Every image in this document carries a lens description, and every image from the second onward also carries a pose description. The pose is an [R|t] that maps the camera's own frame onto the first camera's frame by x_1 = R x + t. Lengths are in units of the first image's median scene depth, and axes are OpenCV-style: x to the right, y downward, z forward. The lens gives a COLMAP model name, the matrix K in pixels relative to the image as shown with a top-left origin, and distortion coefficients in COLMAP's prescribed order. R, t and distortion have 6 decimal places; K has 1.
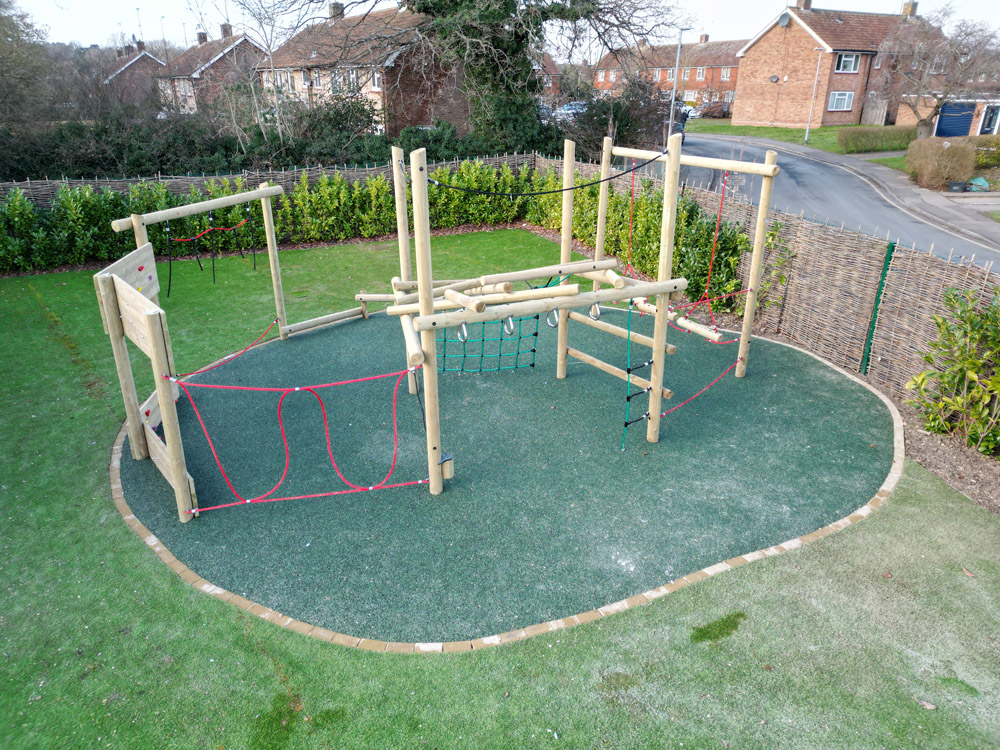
lens RADIAL K [[697.0, 0, 503.7], [0, 697.0, 364.0], [0, 0, 1]] dist [0.055079, -0.034243]
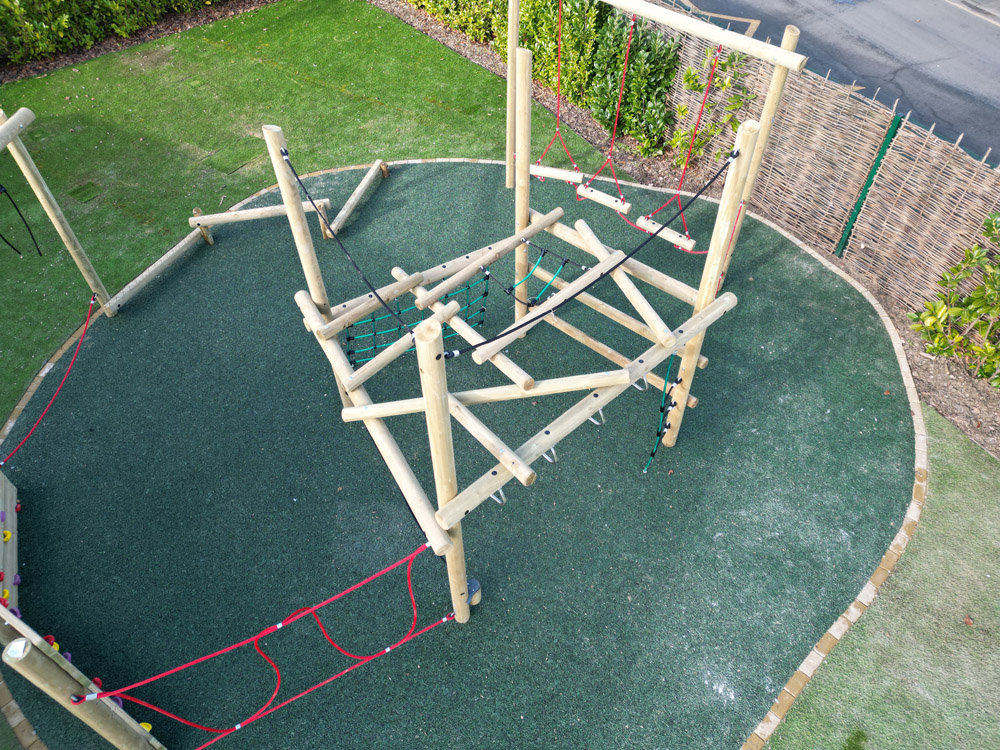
lens RADIAL K [[697.0, 0, 503.7], [0, 697.0, 364.0], [0, 0, 1]] dist [0.055079, -0.034243]
pose [[0.952168, -0.226806, 0.204778, -0.110603], [0.116783, 0.889367, 0.442026, -0.313325], [-0.282377, -0.396969, 0.873315, 0.285495]]
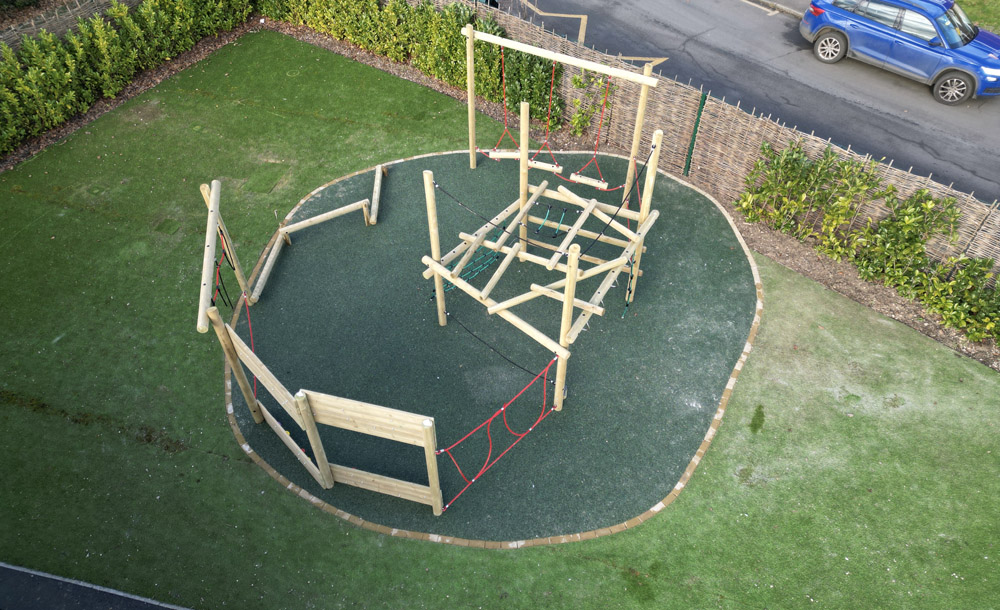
lens RADIAL K [[697.1, 0, 500.0], [0, 697.1, 305.0], [0, 0, 1]] dist [0.101840, -0.118043]
pose [[0.817409, -0.422515, 0.391565, -0.506107], [0.214120, 0.853879, 0.474387, -0.543654], [-0.534785, -0.303926, 0.788438, -0.038351]]
